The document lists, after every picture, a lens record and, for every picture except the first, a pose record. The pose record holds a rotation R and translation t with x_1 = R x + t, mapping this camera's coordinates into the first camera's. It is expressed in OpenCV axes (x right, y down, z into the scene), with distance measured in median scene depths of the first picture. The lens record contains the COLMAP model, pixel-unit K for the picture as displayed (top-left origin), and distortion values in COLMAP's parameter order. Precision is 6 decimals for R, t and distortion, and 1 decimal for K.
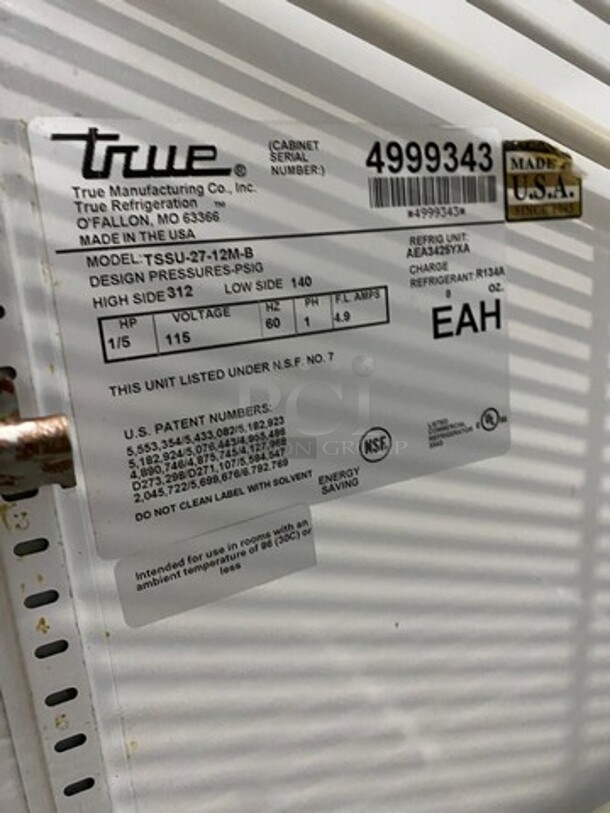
lens RADIAL K [[617.3, 0, 302.6], [0, 617.3, 402.5], [0, 0, 1]] dist [0.000562, 0.004255]
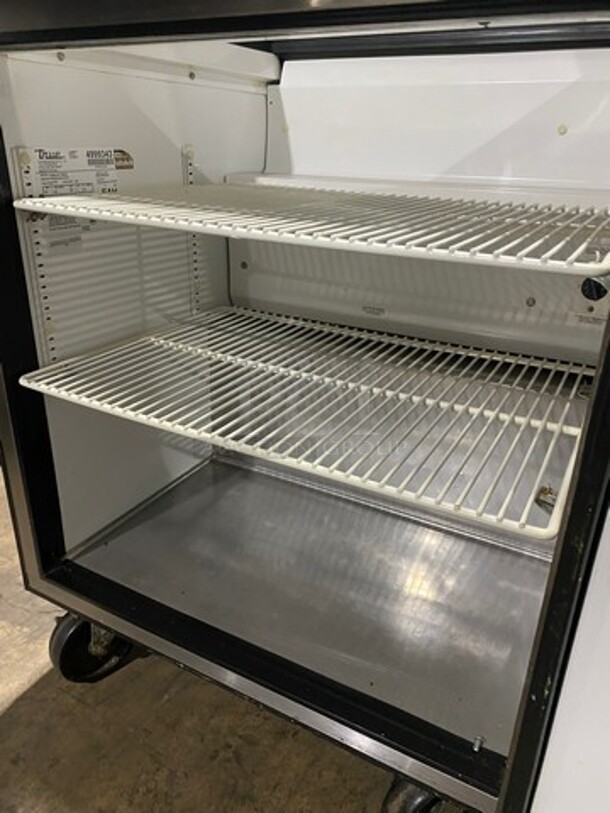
lens RADIAL K [[617.3, 0, 302.6], [0, 617.3, 402.5], [0, 0, 1]] dist [0.000562, 0.004255]
pose [[0.812335, -0.144482, 0.565011, -1.445279], [0.060691, 0.984509, 0.164497, 0.764472], [-0.580025, -0.099336, 0.808519, -3.827198]]
